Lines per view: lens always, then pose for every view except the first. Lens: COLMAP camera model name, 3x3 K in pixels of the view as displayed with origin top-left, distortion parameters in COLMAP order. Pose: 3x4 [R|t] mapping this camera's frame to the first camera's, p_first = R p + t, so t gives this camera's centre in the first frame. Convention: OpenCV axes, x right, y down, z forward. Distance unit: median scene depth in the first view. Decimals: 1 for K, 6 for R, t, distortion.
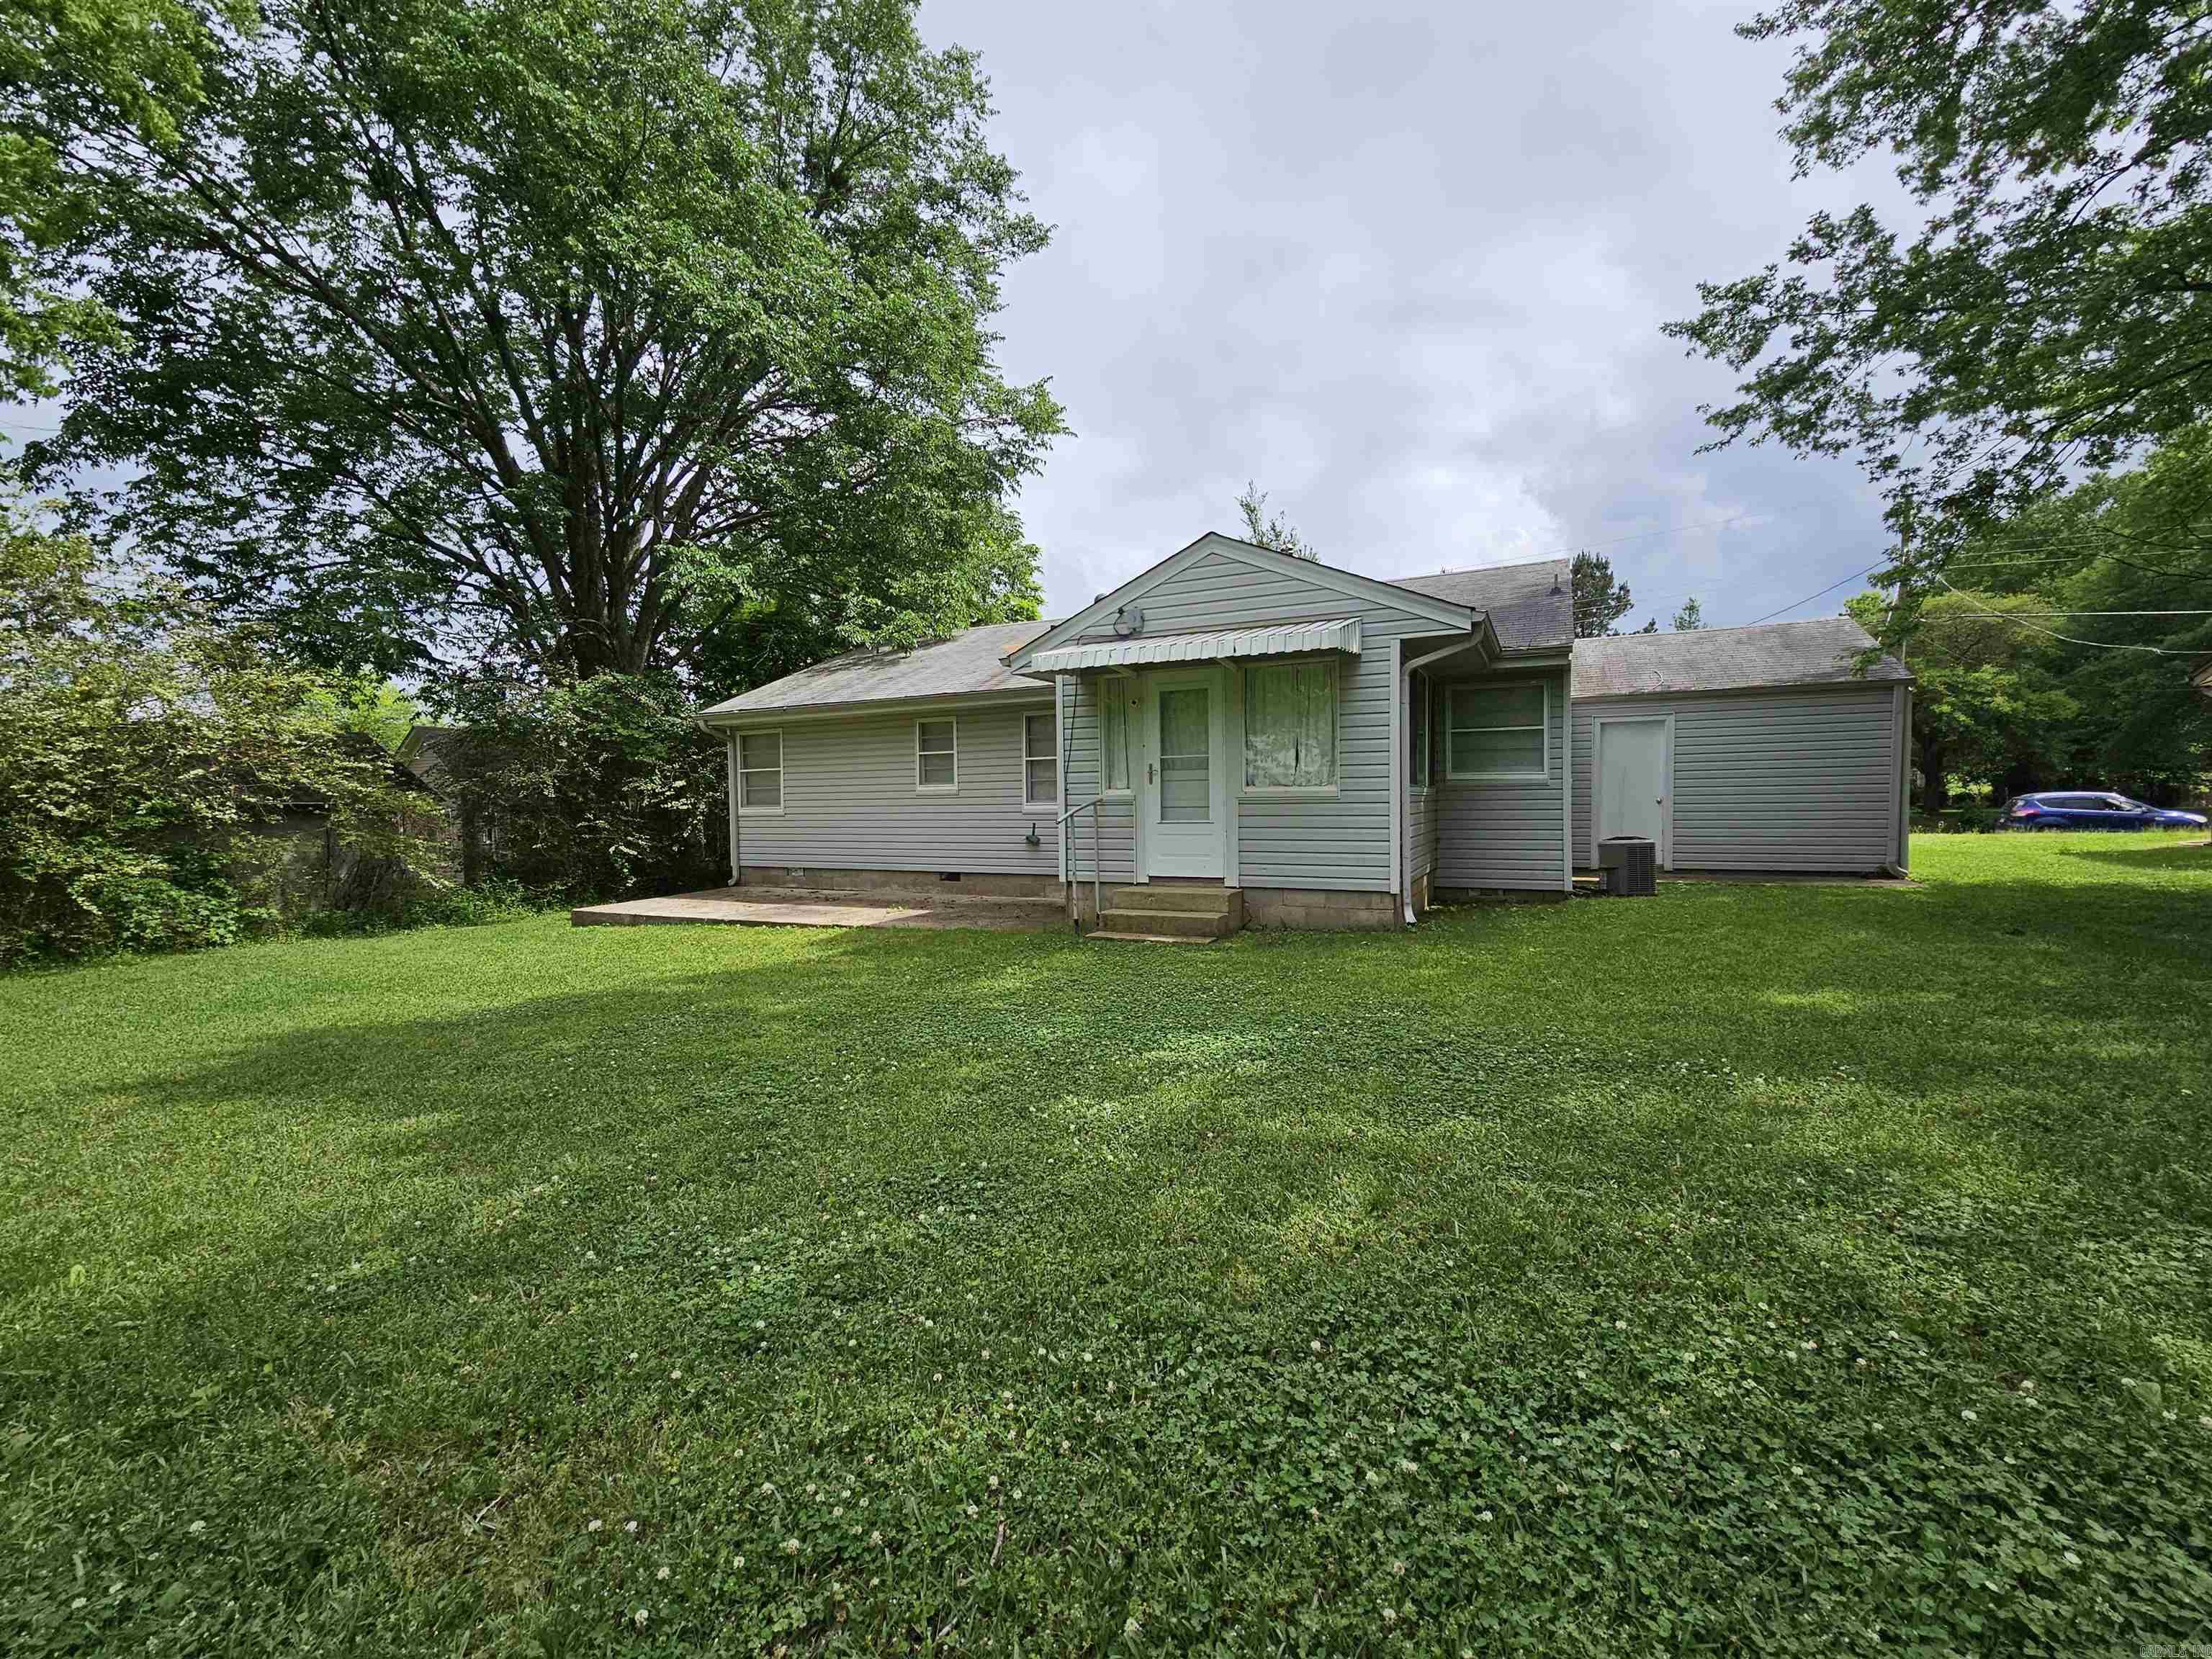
lens RADIAL K [[920.8, 0, 1106.0], [0, 920.8, 829.5], [0, 0, 1]] dist [-0.000108, -0.000023]
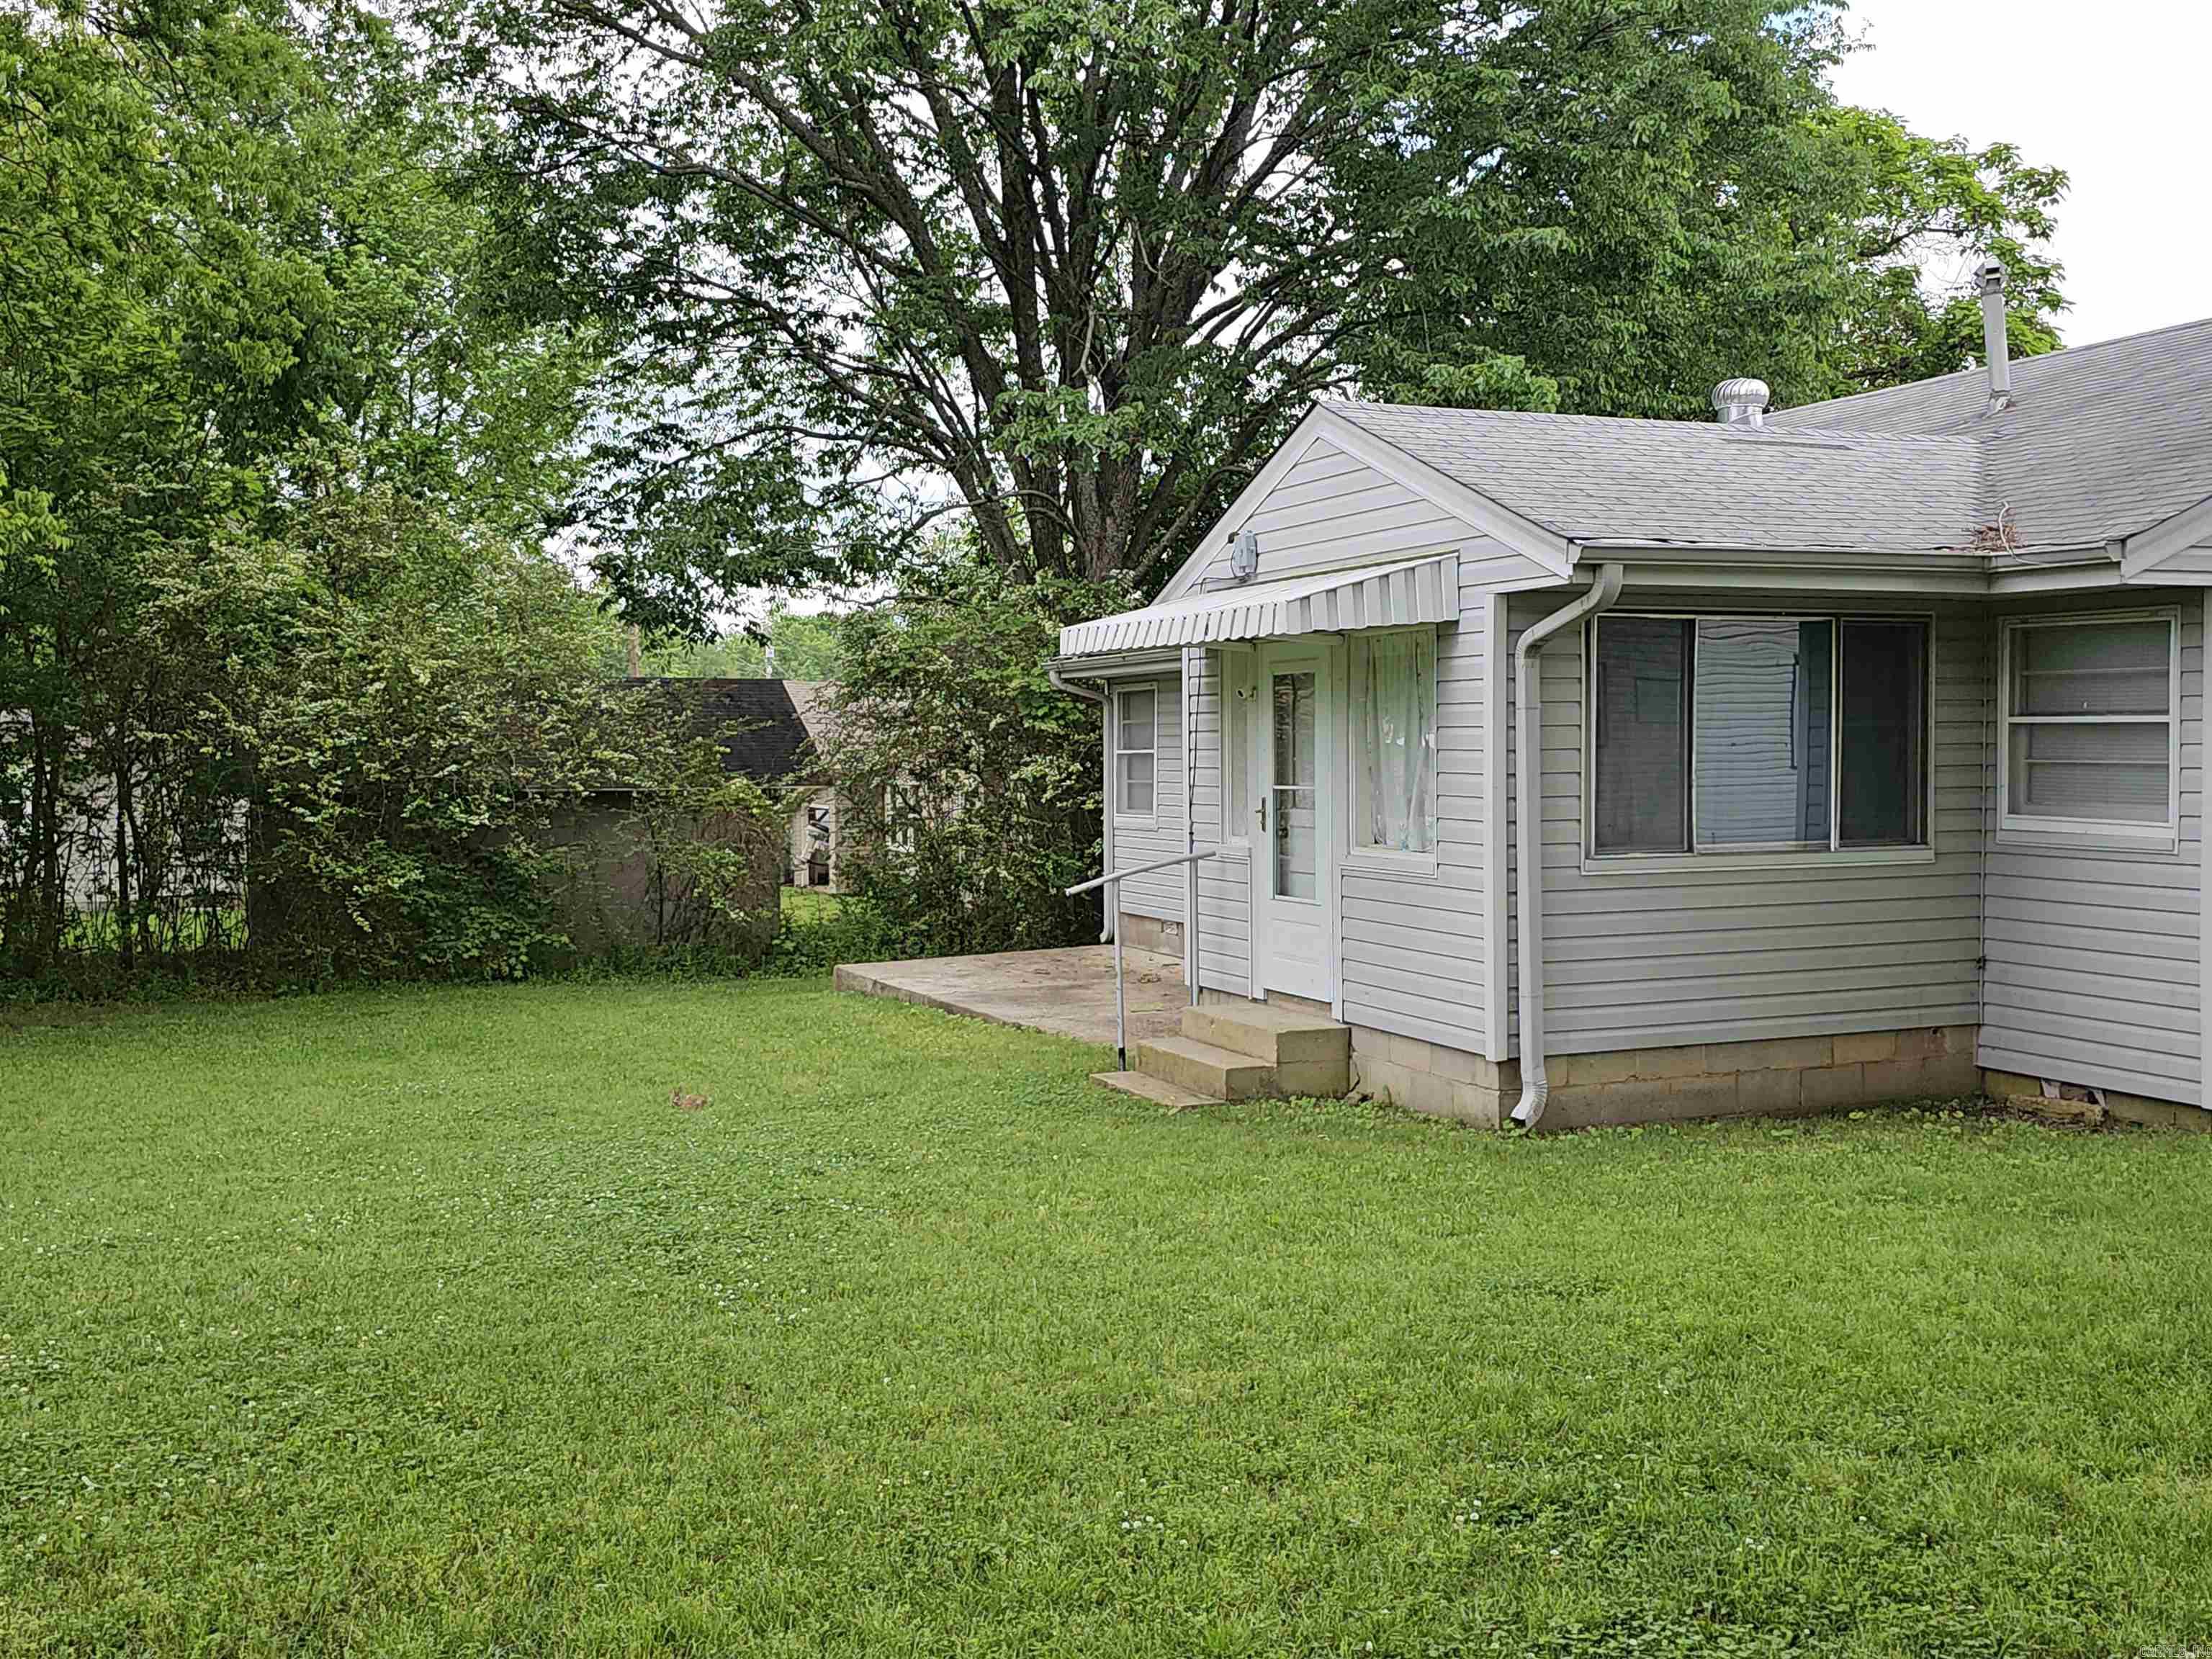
lens RADIAL K [[2143.8, 0, 1106.0], [0, 2143.8, 829.5], [0, 0, 1]] dist [0.010655, 0.004111]
pose [[0.761423, 0.033181, -0.647405, 0.621400], [-0.021374, 0.999431, 0.026084, -0.061401], [0.647903, -0.006023, 0.761699, -0.072711]]
